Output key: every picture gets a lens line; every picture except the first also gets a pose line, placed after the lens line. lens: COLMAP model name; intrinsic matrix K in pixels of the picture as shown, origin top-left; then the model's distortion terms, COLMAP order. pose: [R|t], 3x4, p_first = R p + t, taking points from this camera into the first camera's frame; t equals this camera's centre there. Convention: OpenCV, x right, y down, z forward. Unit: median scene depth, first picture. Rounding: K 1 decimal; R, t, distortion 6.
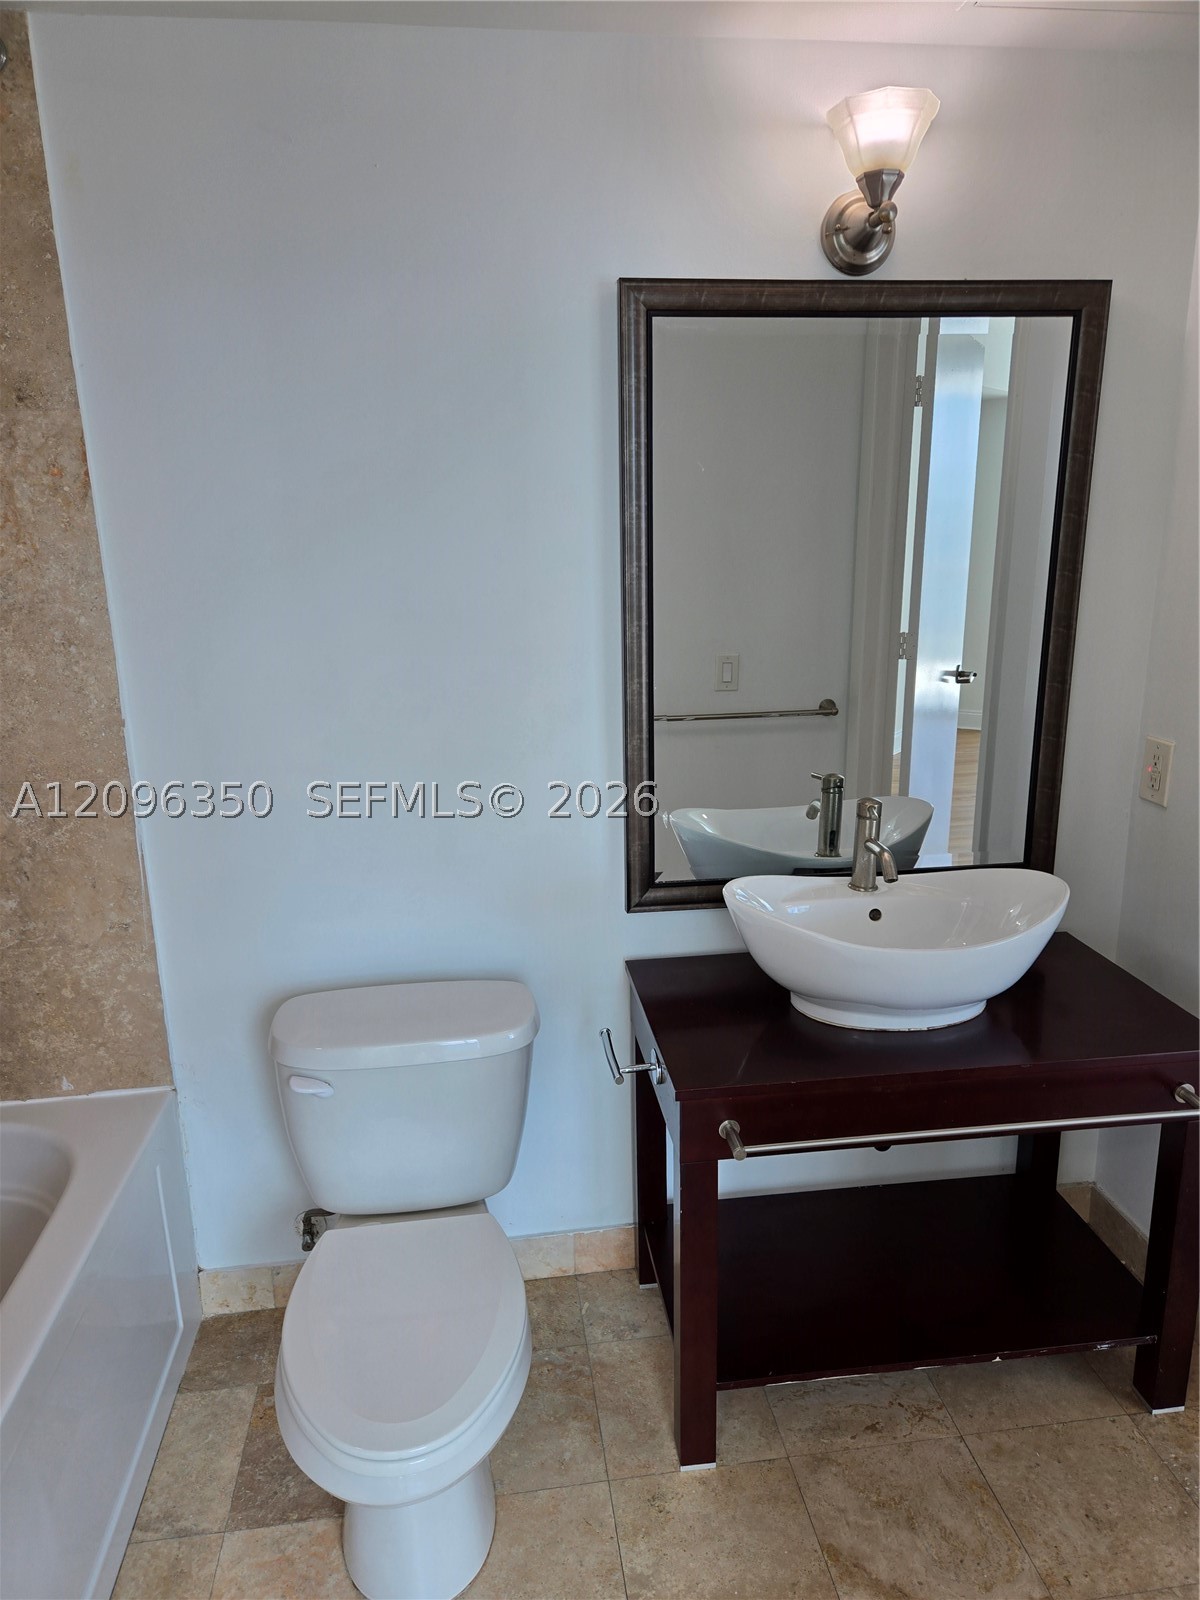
lens RADIAL K [[1068.5, 0, 604.7], [0, 1068.5, 803.1], [0, 0, 1]] dist [0.080481, -0.064921]
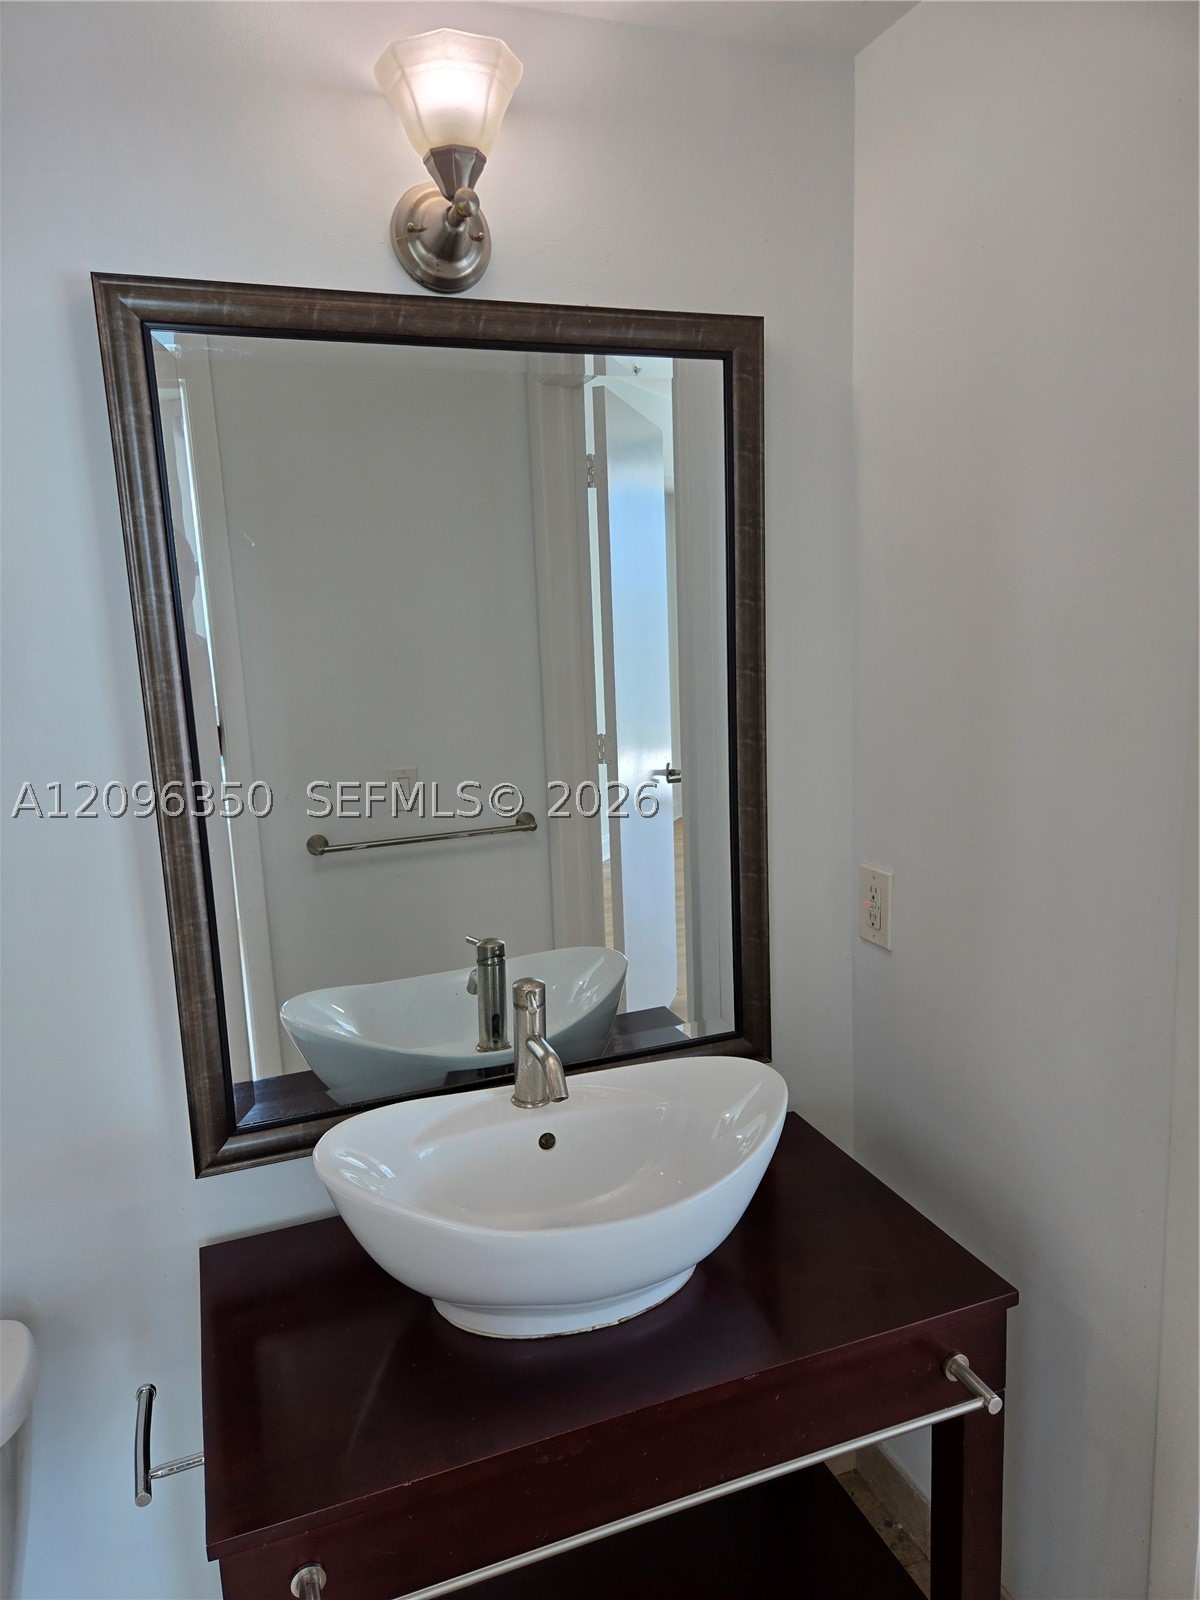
lens RADIAL K [[1071.9, 0, 589.6], [0, 1071.9, 792.4], [0, 0, 1]] dist [0.109815, -0.102390]
pose [[0.975214, -0.058639, 0.213351, 0.142341], [0.077966, 0.993467, -0.083330, -0.069491], [-0.207071, 0.097899, 0.973415, 0.268183]]
